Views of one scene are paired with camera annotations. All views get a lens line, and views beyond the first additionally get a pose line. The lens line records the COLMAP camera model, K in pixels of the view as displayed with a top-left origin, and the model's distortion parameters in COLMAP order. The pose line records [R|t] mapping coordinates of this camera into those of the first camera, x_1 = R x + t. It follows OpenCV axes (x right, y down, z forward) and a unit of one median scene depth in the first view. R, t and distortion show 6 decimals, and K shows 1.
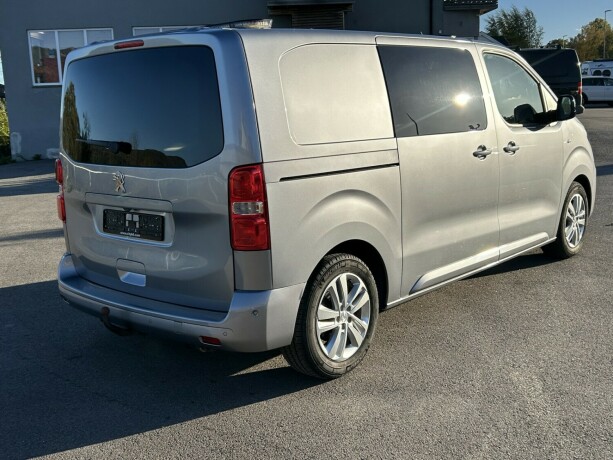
lens RADIAL K [[697.5, 0, 306.5], [0, 697.5, 230.0], [0, 0, 1]] dist [0.021054, -0.009035]
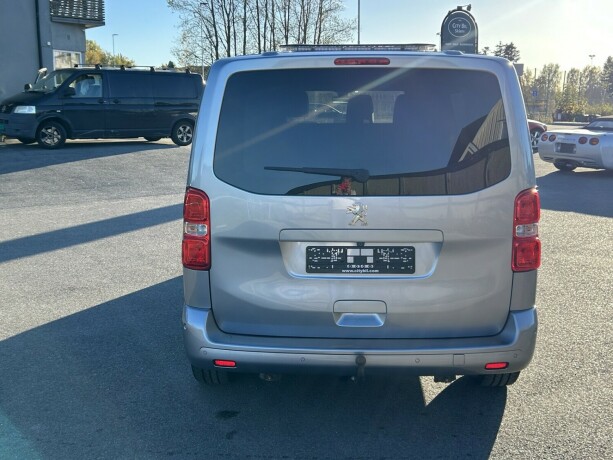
lens RADIAL K [[697.5, 0, 306.5], [0, 697.5, 230.0], [0, 0, 1]] dist [0.021054, -0.009035]
pose [[0.760116, -0.070902, 0.645908, -0.840908], [0.085660, 0.996288, 0.008558, -0.057578], [-0.644117, 0.048824, 0.763367, 0.345147]]
